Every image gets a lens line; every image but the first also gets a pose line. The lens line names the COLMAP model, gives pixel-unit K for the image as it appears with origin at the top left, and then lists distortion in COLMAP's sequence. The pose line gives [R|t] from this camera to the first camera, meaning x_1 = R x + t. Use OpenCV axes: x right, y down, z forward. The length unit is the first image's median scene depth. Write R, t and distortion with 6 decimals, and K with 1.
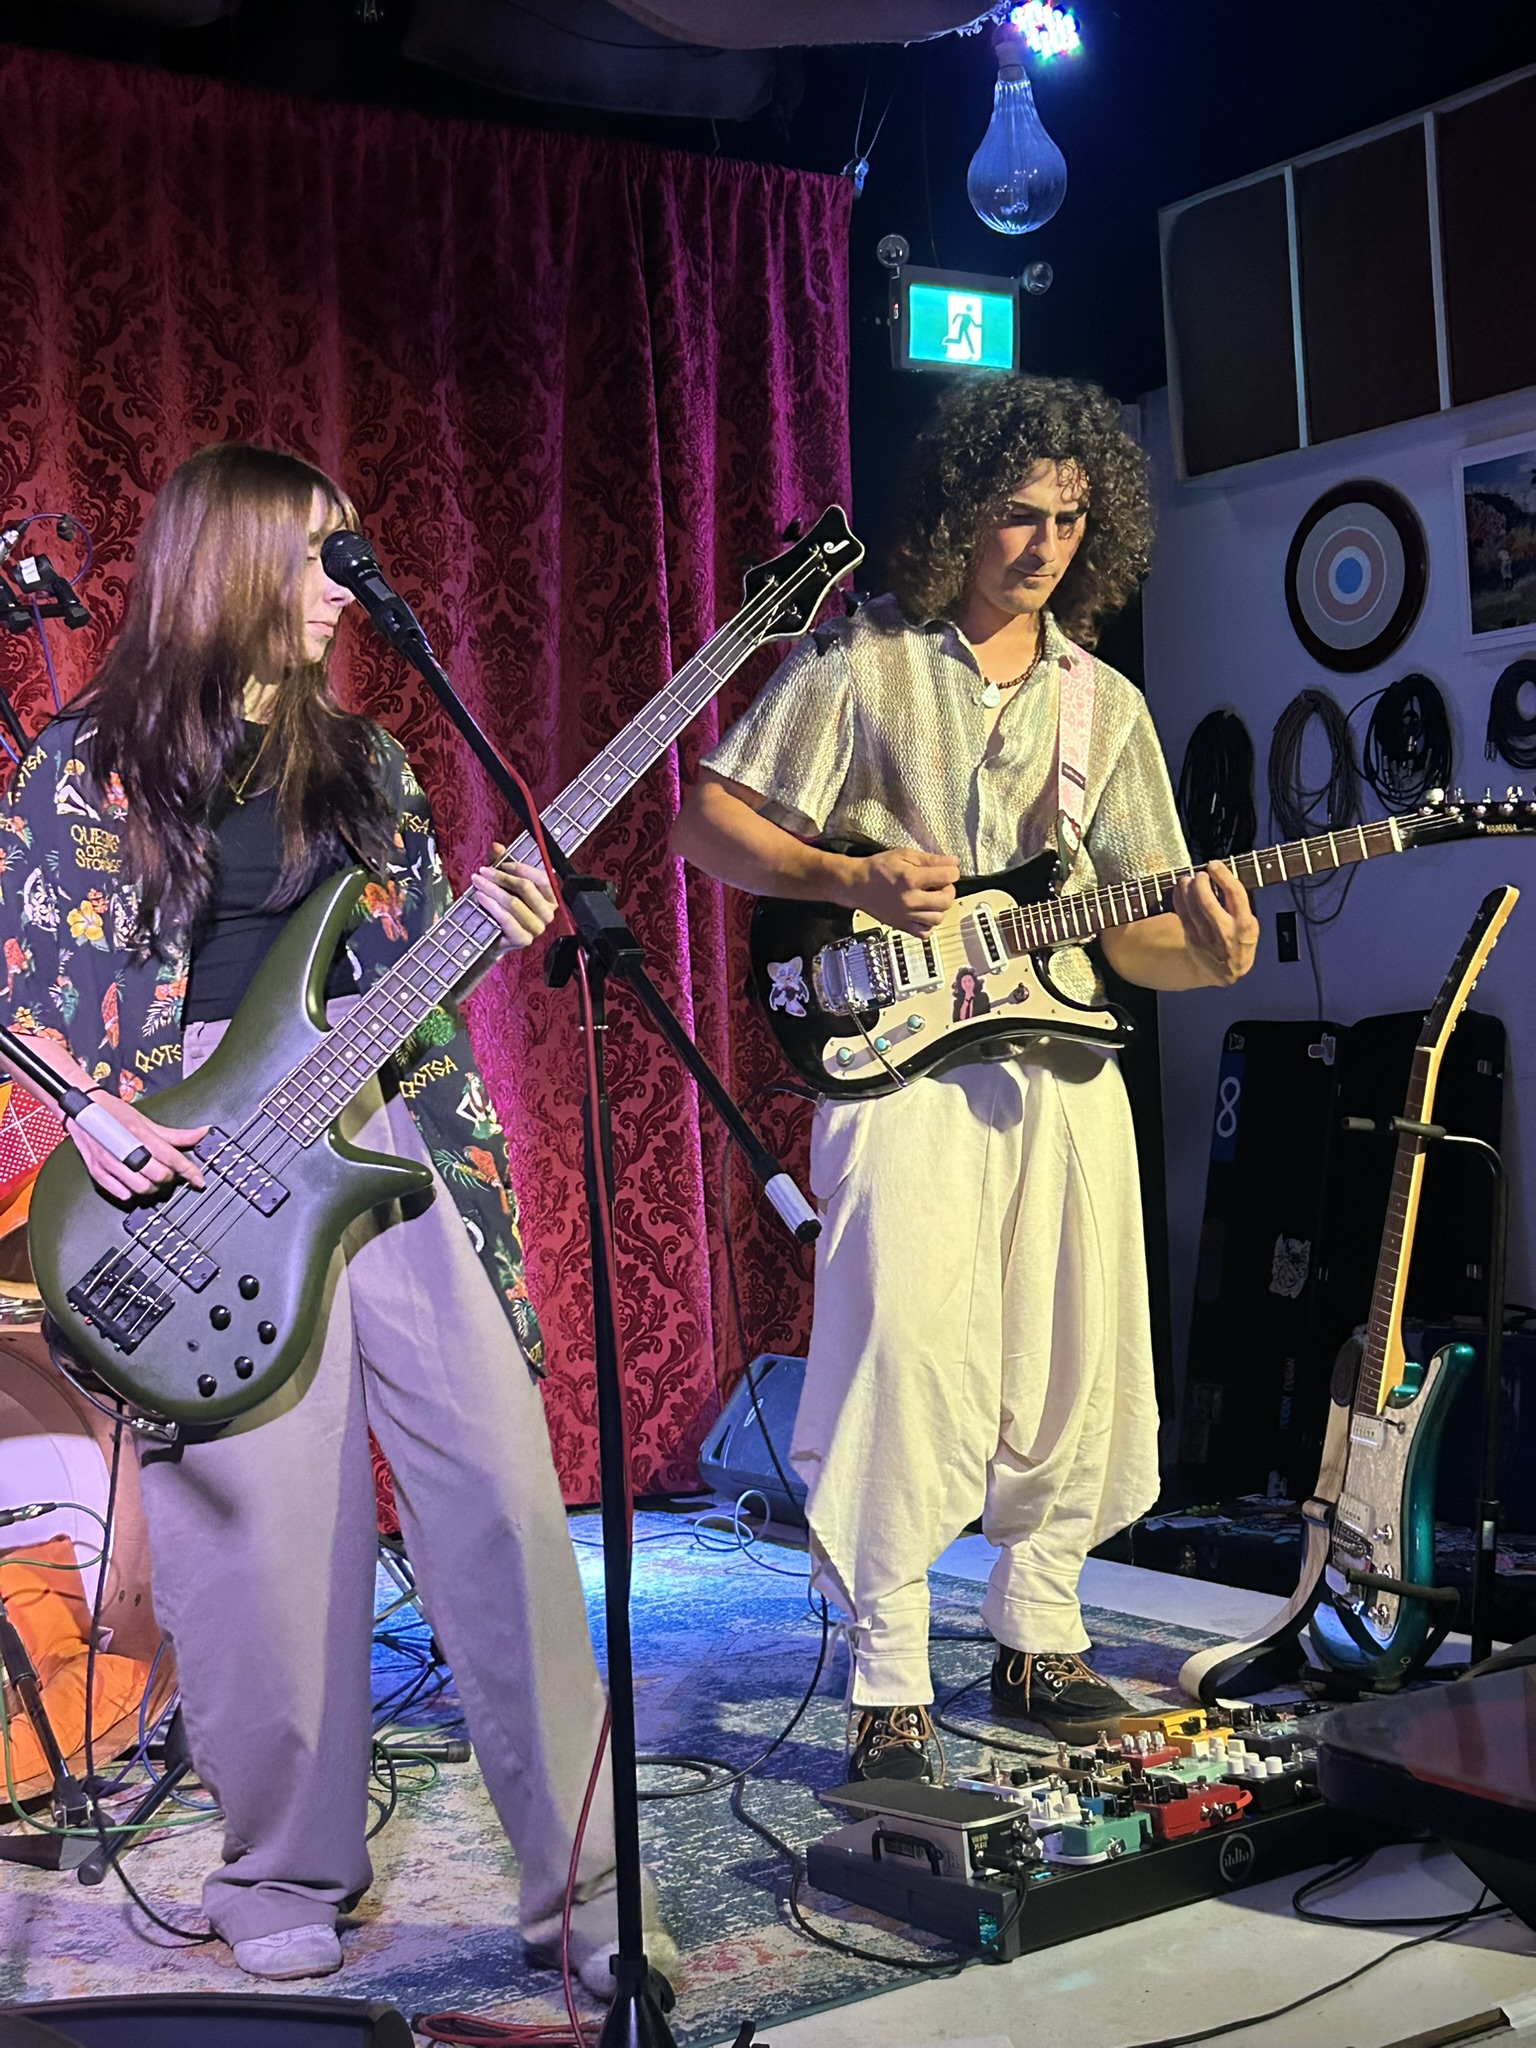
lens RADIAL K [[2863.3, 0, 762.0], [0, 2863.3, 1025.9], [0, 0, 1]] dist [0.057496, 0.000000]
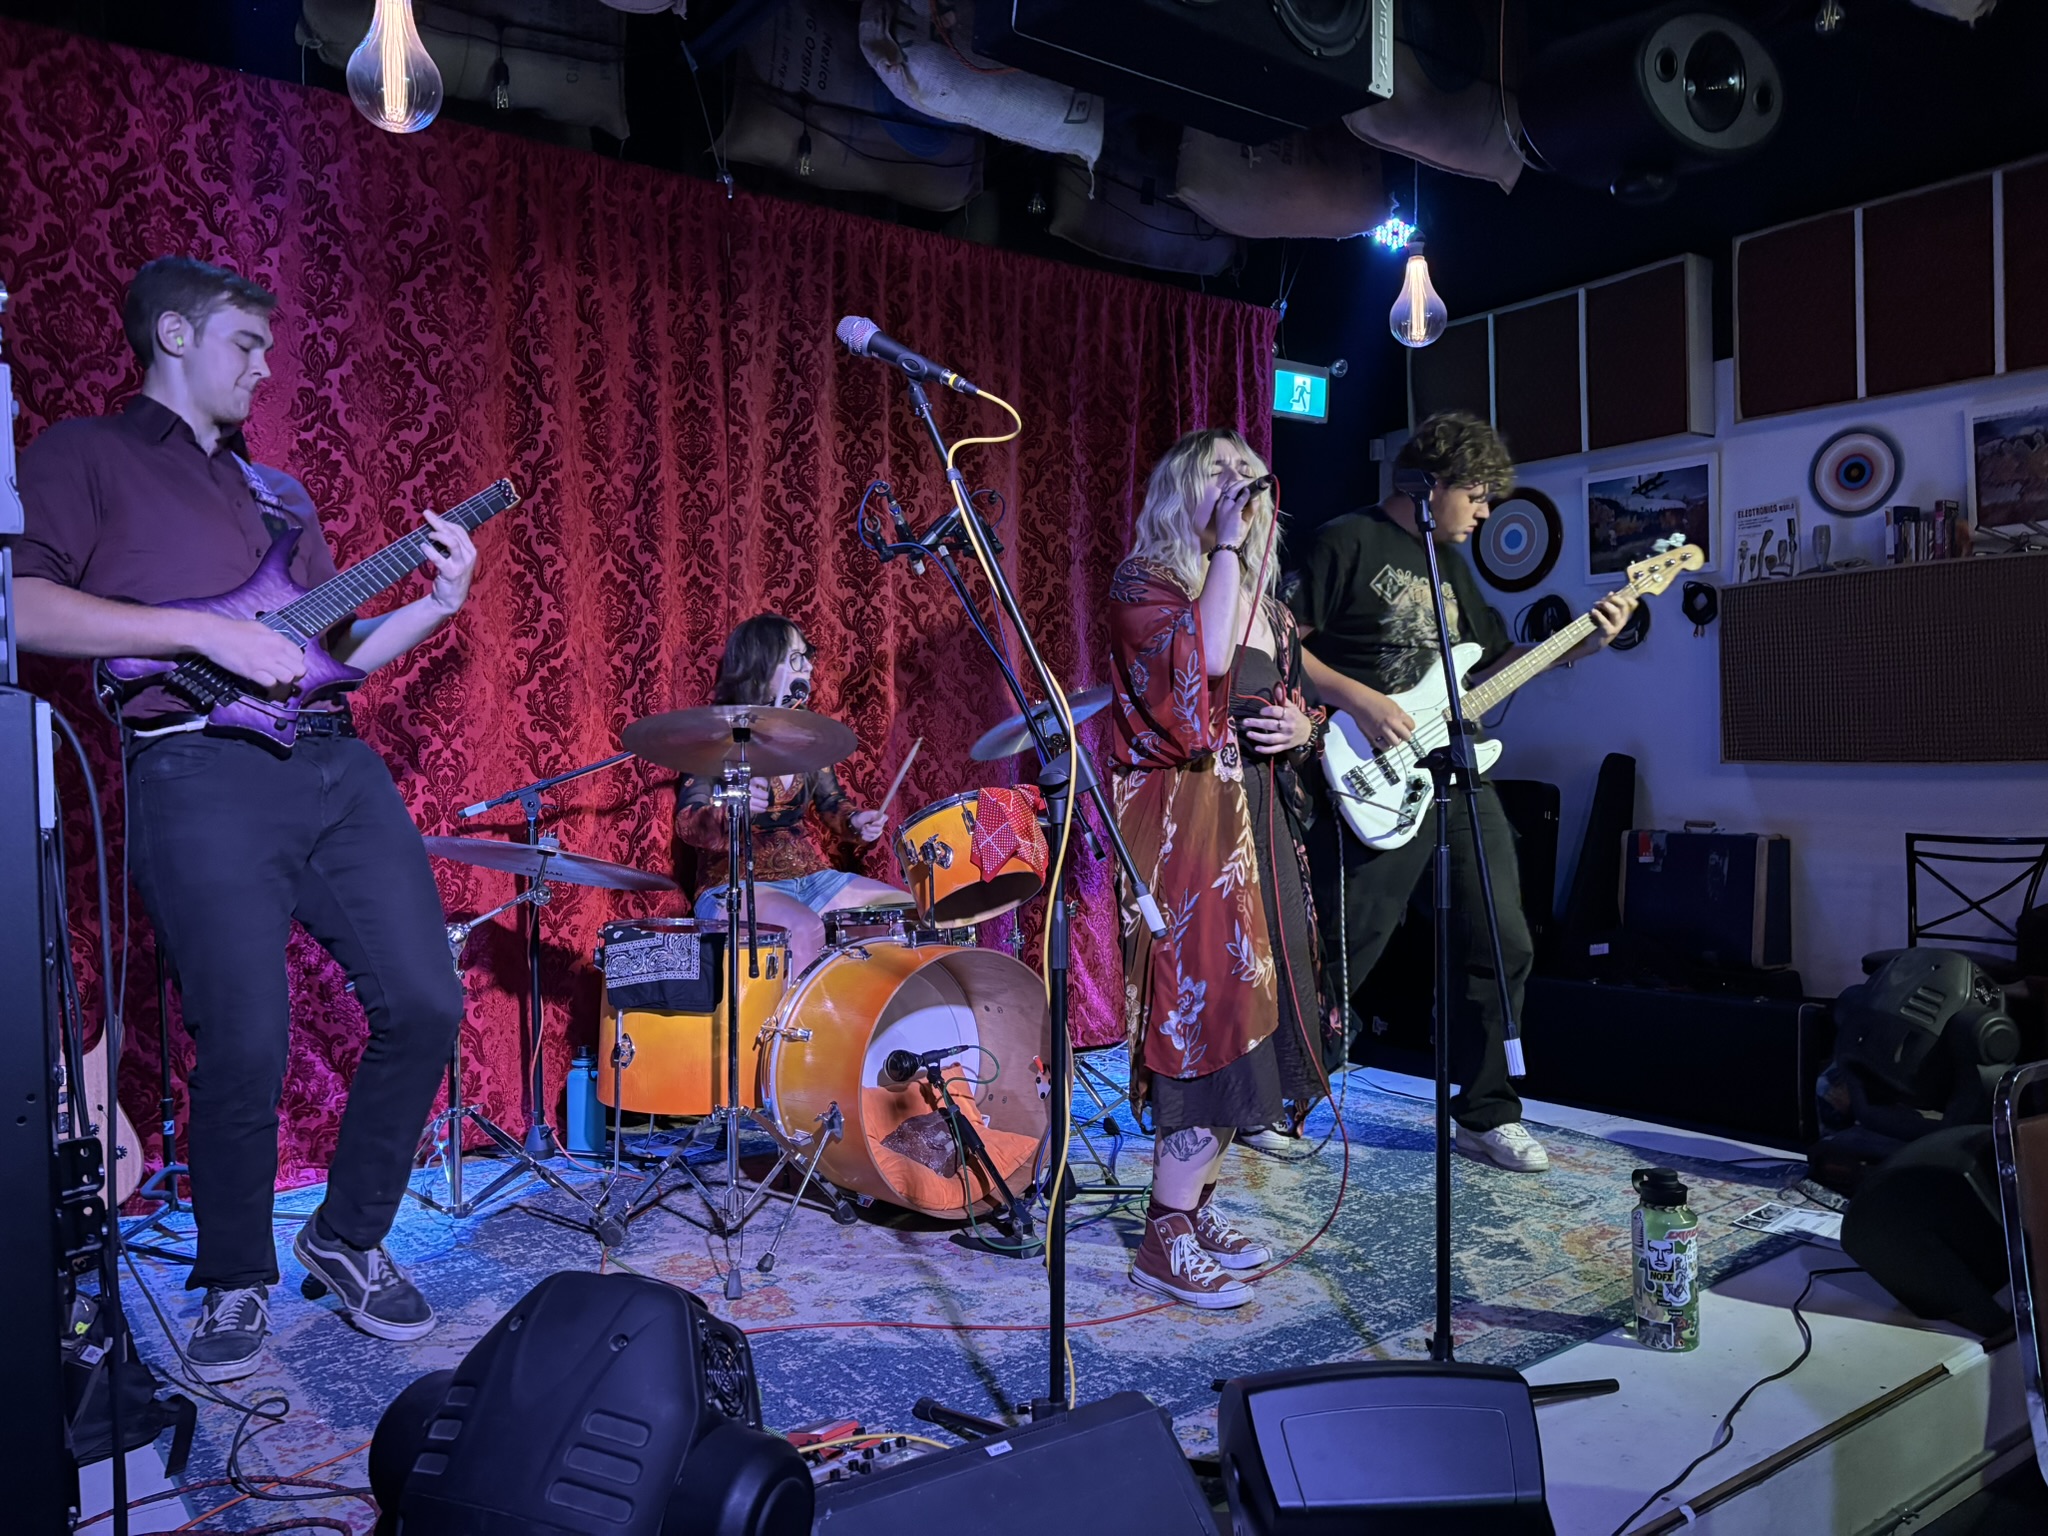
lens RADIAL K [[1559.8, 0, 1017.9], [0, 1559.8, 771.2], [0, 0, 1]] dist [0.053409, -0.043643]
pose [[0.998128, 0.030644, 0.052934, -0.196112], [-0.031031, 0.999497, 0.006505, -0.007950], [-0.052708, -0.008135, 0.998577, 0.026816]]
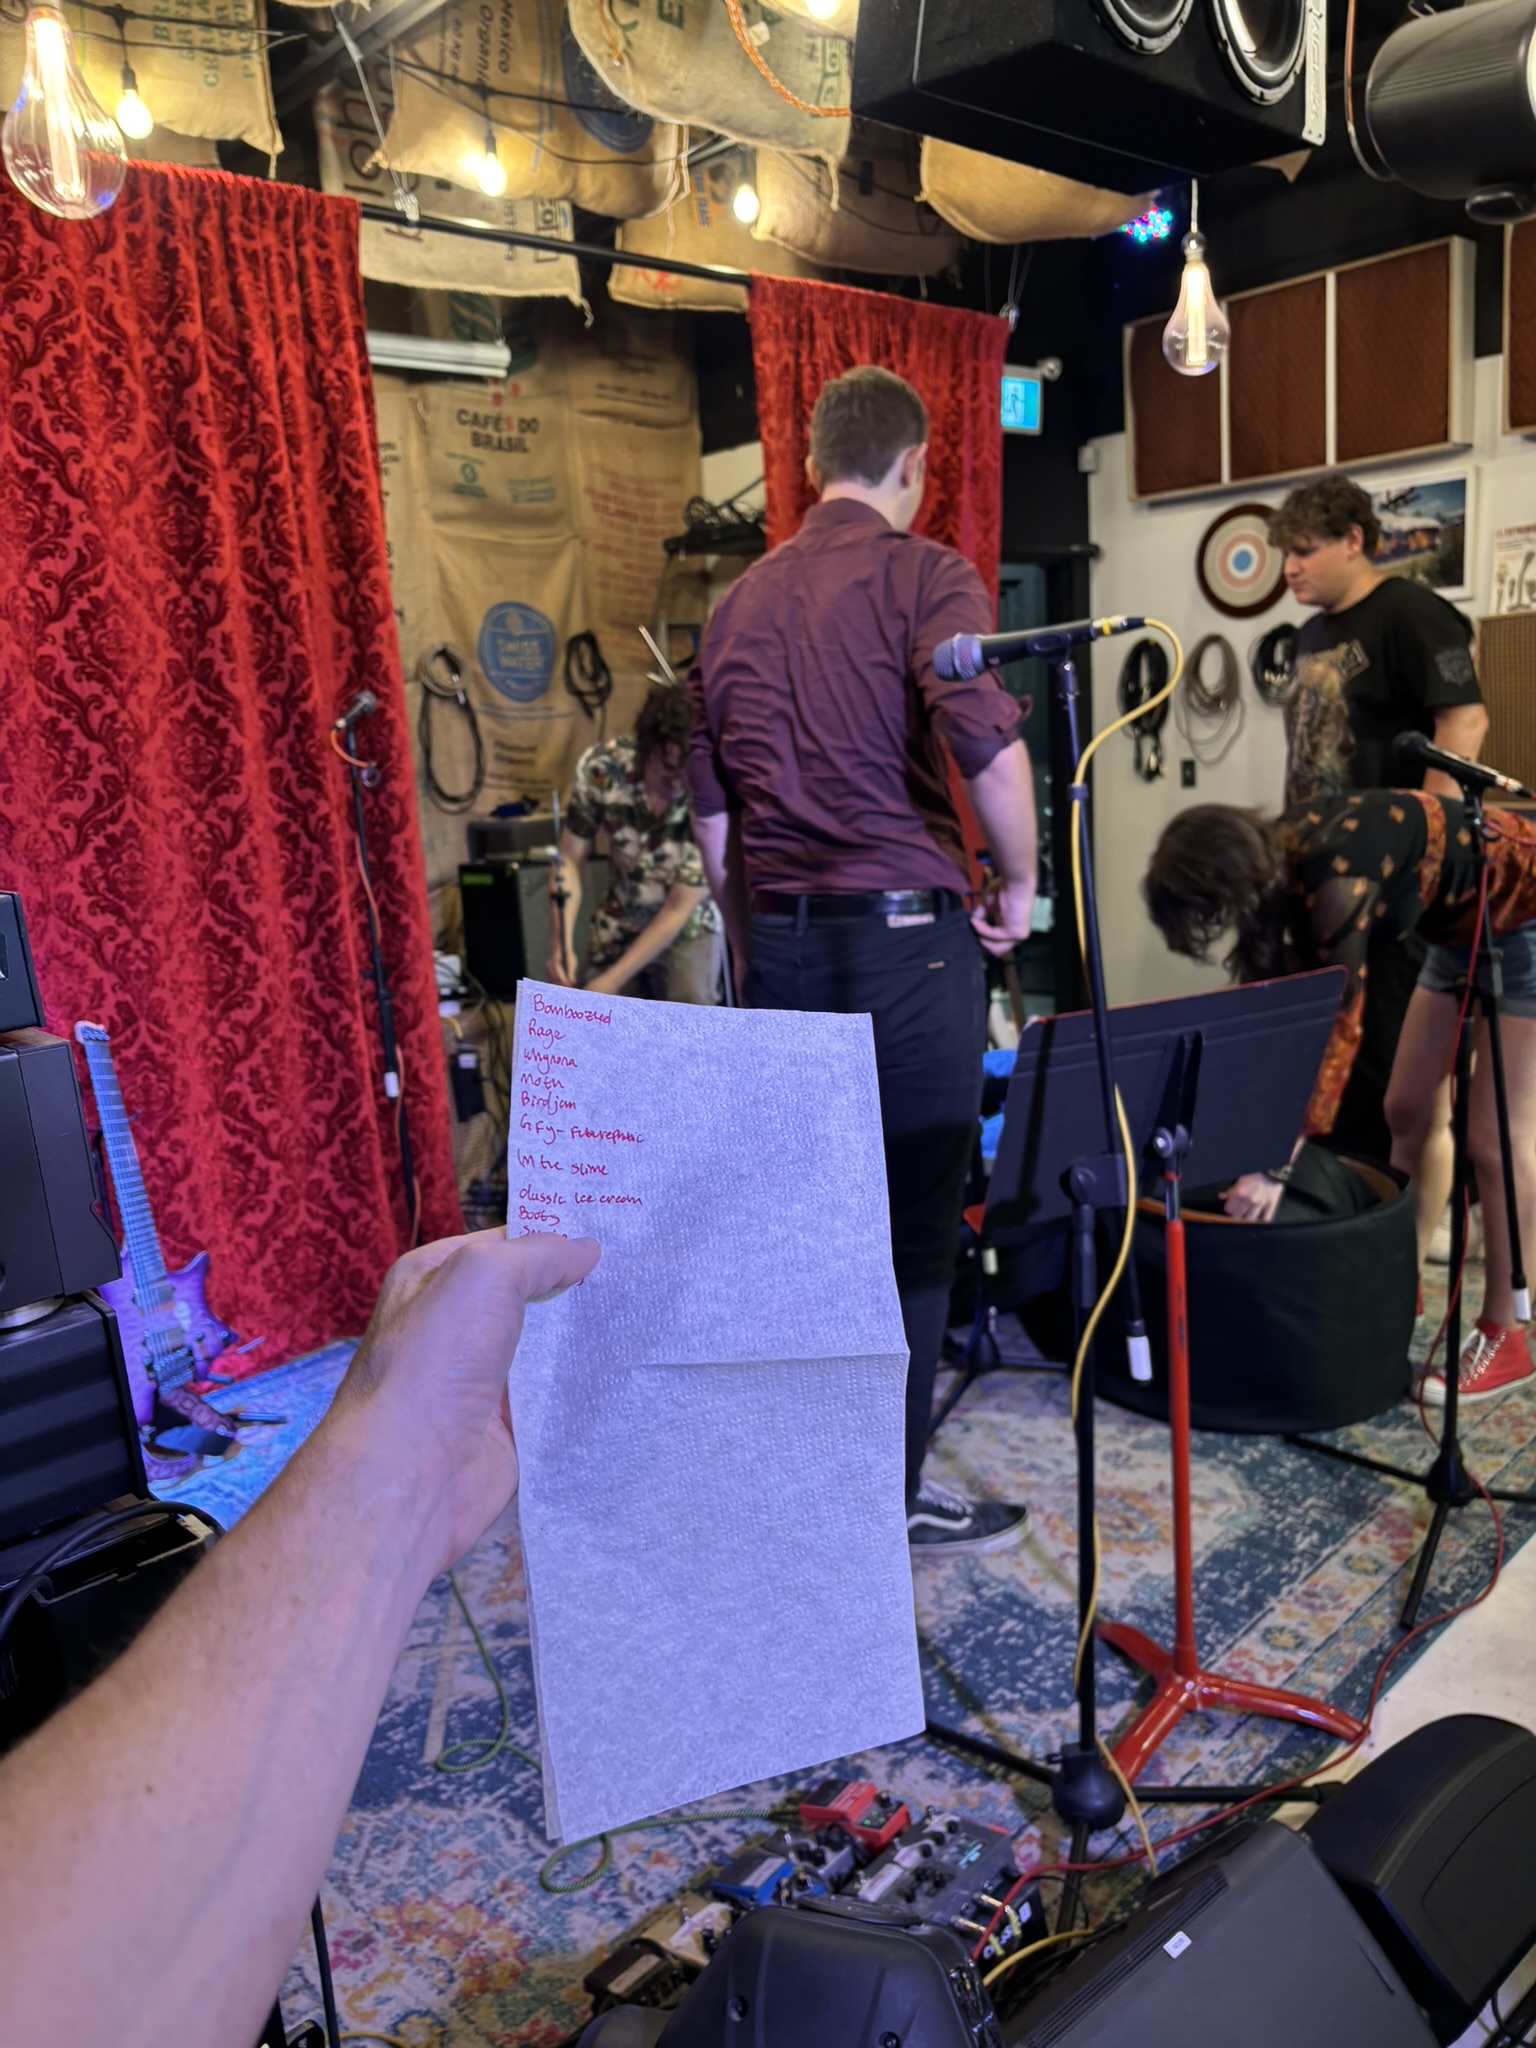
lens RADIAL K [[1559.8, 0, 759.4], [0, 1559.8, 1045.6], [0, 0, 1]] dist [0.053409, -0.043643]
pose [[0.984296, -0.066937, 0.163342, -0.305806], [0.031072, 0.976569, 0.212951, -0.104387], [-0.173769, -0.204532, 0.963313, 0.123523]]
